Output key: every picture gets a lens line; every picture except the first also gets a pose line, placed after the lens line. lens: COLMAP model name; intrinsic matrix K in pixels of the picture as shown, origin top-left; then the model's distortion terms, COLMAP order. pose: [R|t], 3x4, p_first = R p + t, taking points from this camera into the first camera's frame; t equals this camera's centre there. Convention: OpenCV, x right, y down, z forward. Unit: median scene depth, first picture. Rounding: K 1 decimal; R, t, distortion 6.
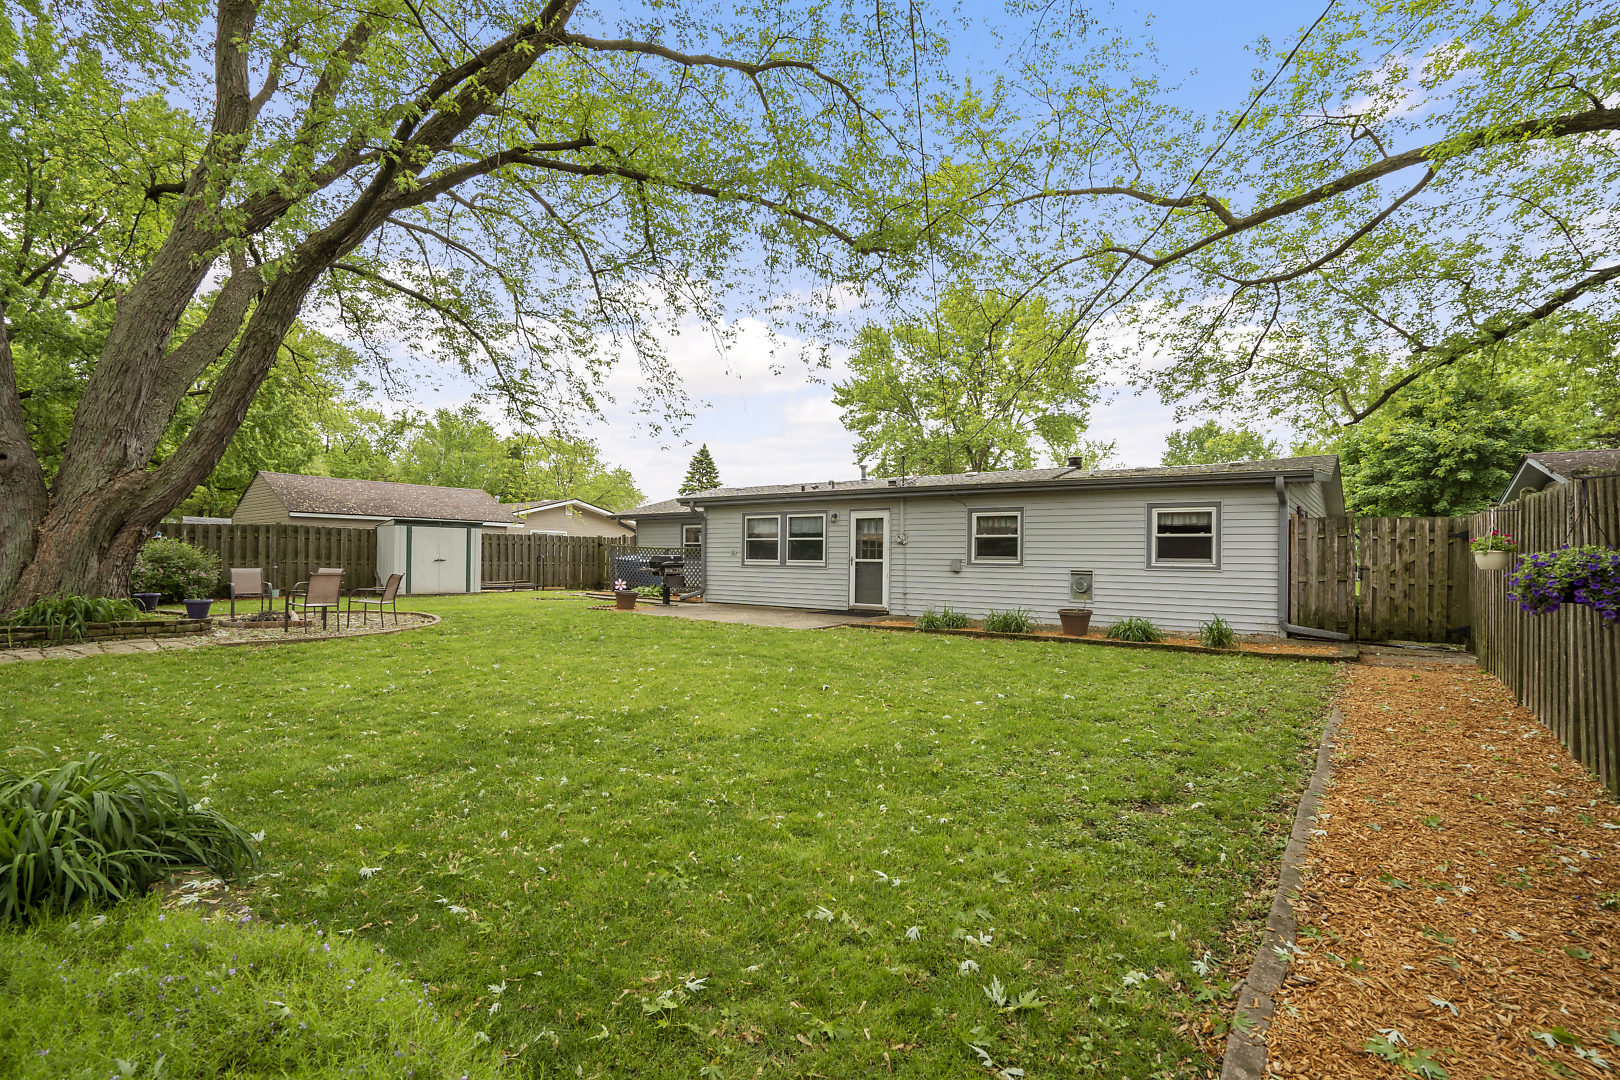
lens RADIAL K [[740.6, 0, 808.3], [0, 740.6, 544.7], [0, 0, 1]] dist [-0.004772, 0.000788]
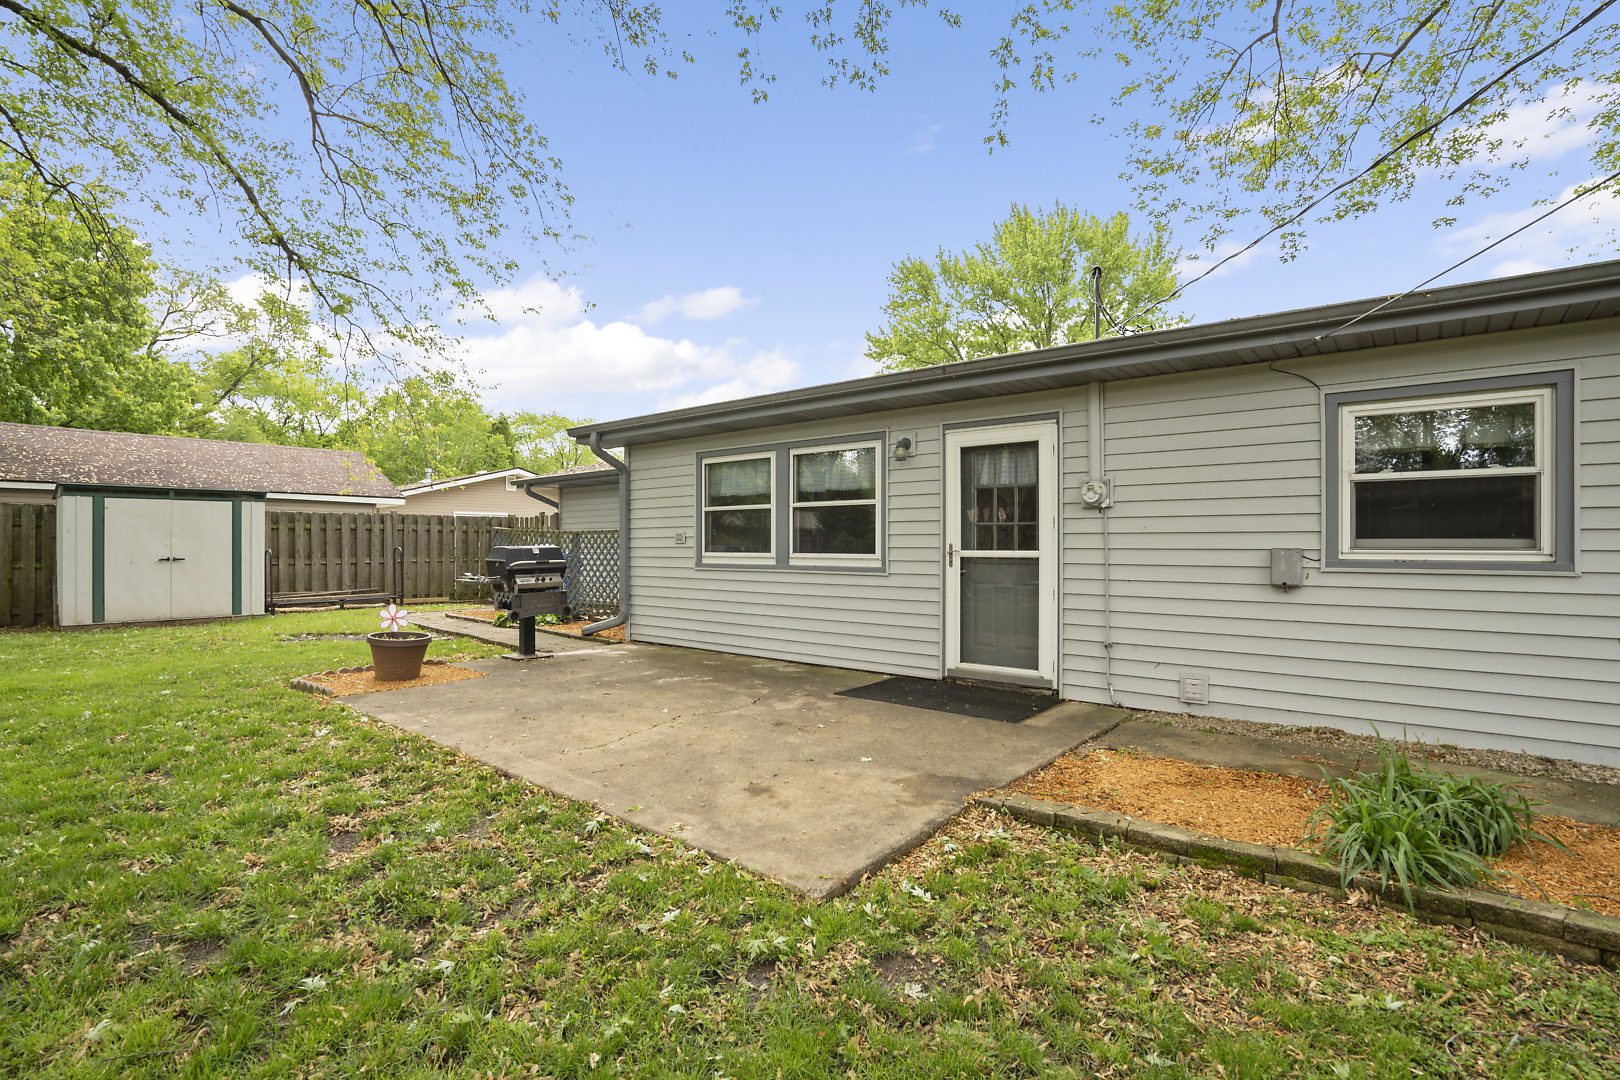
lens RADIAL K [[740.6, 0, 812.7], [0, 740.6, 541.5], [0, 0, 1]] dist [-0.004772, 0.000788]
pose [[0.999246, -0.014729, -0.035911, -0.000638], [0.015348, 0.999737, 0.017026, 0.006230], [0.035651, -0.017564, 0.999210, 0.557986]]
